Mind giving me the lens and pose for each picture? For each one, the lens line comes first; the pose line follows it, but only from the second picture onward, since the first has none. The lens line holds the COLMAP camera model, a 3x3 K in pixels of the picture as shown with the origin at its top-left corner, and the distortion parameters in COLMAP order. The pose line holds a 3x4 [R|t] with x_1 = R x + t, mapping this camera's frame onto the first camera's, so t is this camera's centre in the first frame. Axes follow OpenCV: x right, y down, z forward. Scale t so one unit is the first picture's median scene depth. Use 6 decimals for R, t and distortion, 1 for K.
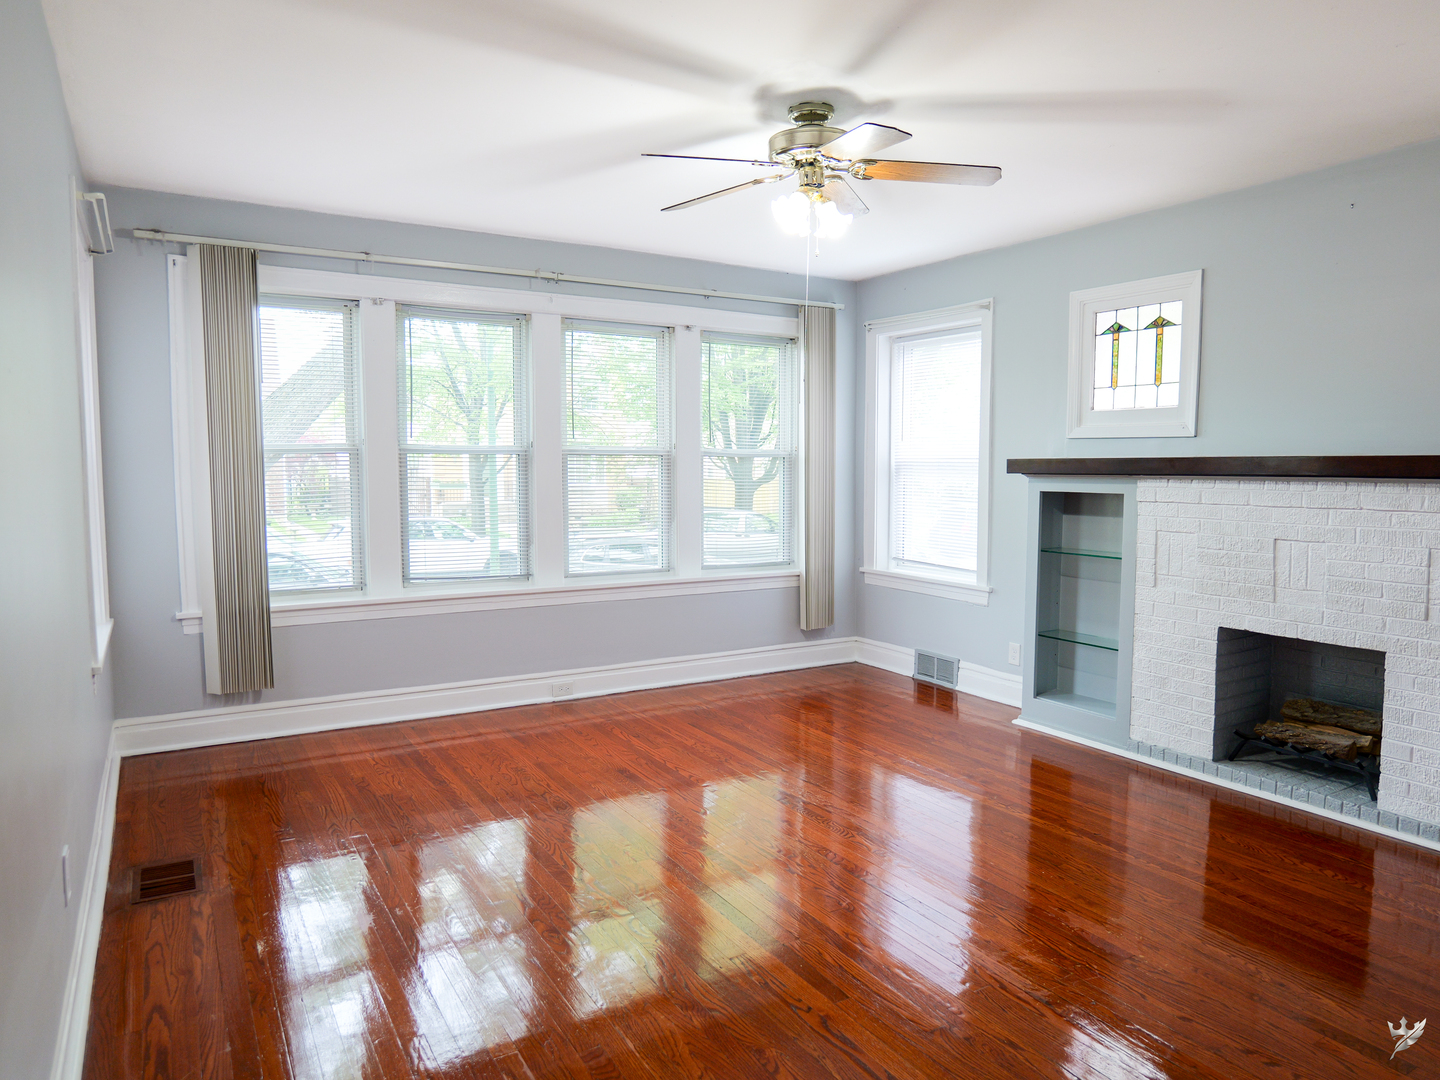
lens RADIAL K [[960.2, 0, 729.6], [0, 960.2, 533.2], [0, 0, 1]] dist [-0.041985, 0.022027]
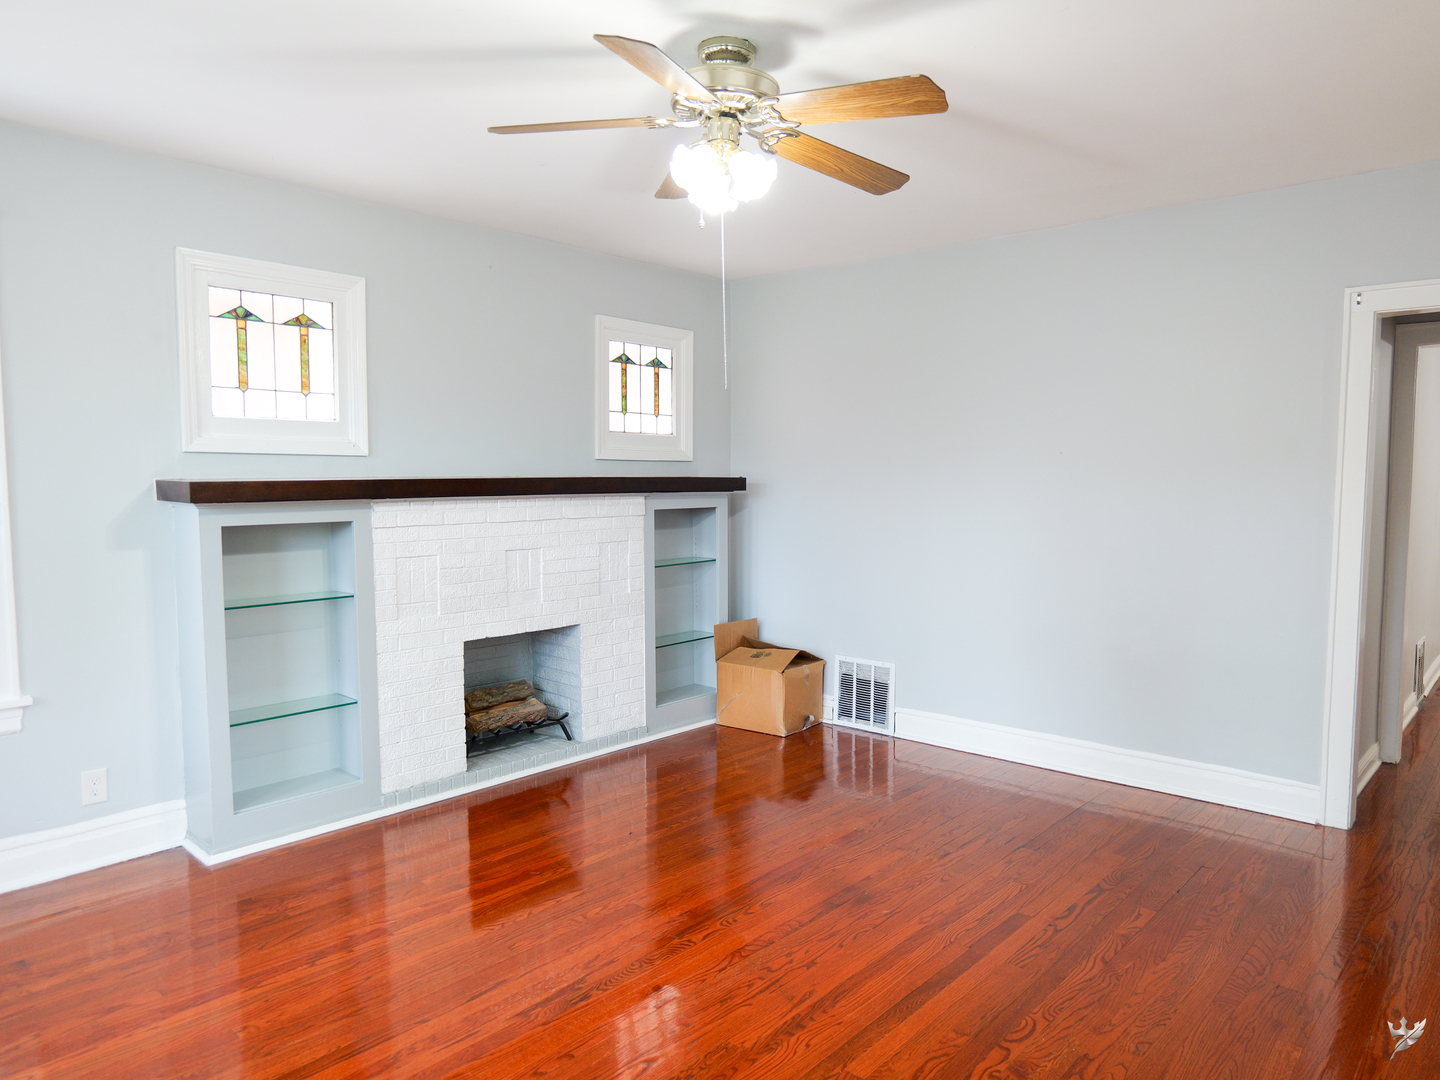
lens RADIAL K [[1052.5, 0, 722.0], [0, 1052.5, 552.1], [0, 0, 1]] dist [-0.004422, -0.002180]
pose [[-0.338445, -0.061256, 0.938990, -0.604325], [0.078181, 0.992598, 0.092933, -0.076310], [-0.937733, 0.104864, -0.331151, 1.022612]]
